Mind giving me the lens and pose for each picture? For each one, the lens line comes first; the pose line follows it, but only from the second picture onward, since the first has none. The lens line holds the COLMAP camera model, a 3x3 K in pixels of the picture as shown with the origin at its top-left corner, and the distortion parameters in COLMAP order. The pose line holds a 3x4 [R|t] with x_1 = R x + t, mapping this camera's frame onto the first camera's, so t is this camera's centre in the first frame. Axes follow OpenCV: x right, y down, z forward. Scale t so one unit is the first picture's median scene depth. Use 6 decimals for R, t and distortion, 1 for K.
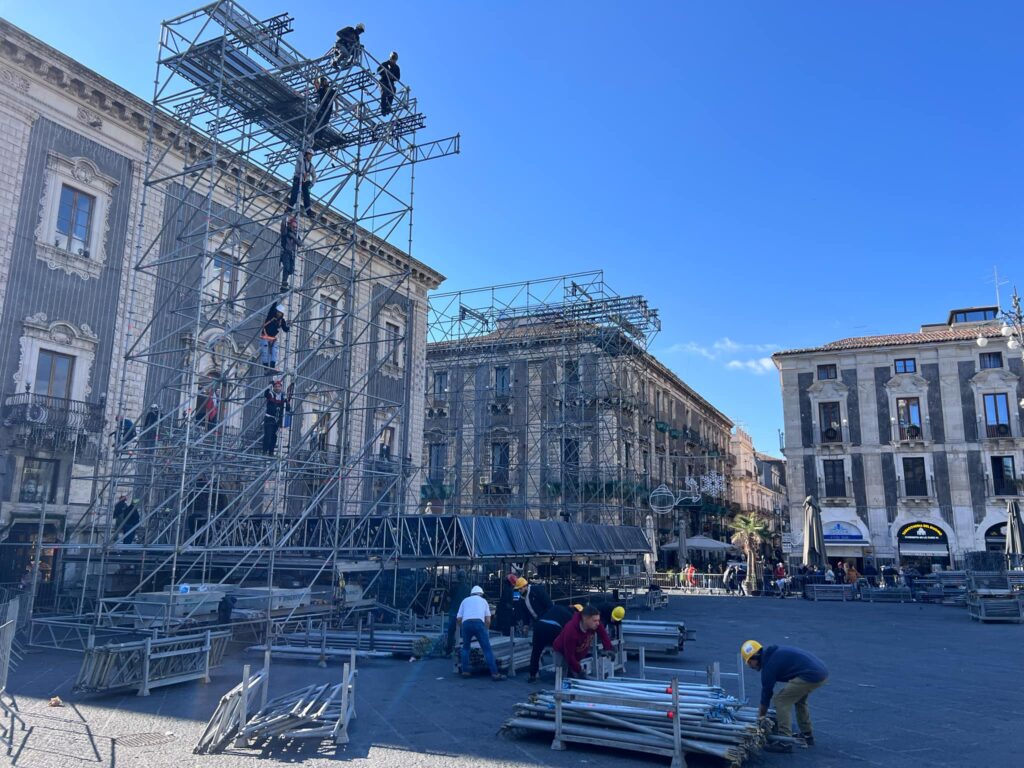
lens RADIAL K [[768.6, 0, 522.0], [0, 768.6, 390.2], [0, 0, 1]] dist [0.051767, -0.056952]
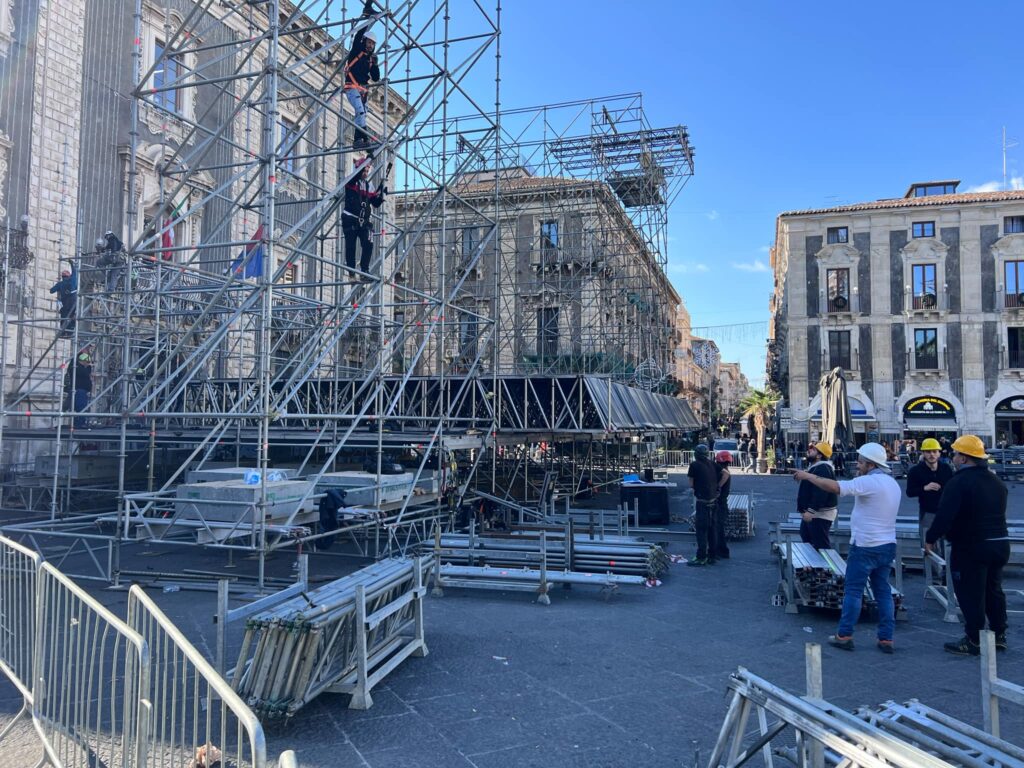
lens RADIAL K [[768.7, 0, 508.7], [0, 768.7, 377.5], [0, 0, 1]] dist [0.055207, -0.063675]
pose [[0.993745, 0.004122, 0.111597, -0.105190], [-0.019217, 0.990724, 0.134525, 0.030441], [-0.110008, -0.135828, 0.984606, 0.129209]]
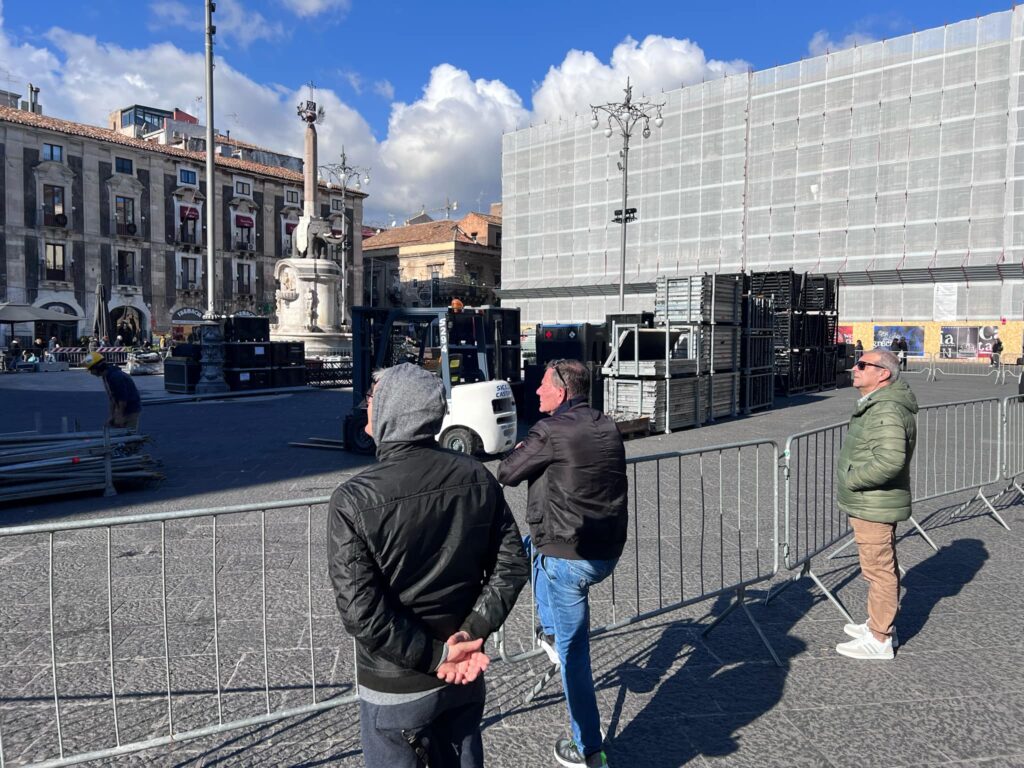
lens RADIAL K [[768.7, 0, 508.7], [0, 768.7, 377.5], [0, 0, 1]] dist [0.055207, -0.063675]
pose [[0.238449, -0.058782, 0.969374, -0.123834], [-0.199573, 0.973897, 0.108148, 0.008686], [-0.950428, -0.219249, 0.220493, 0.029124]]
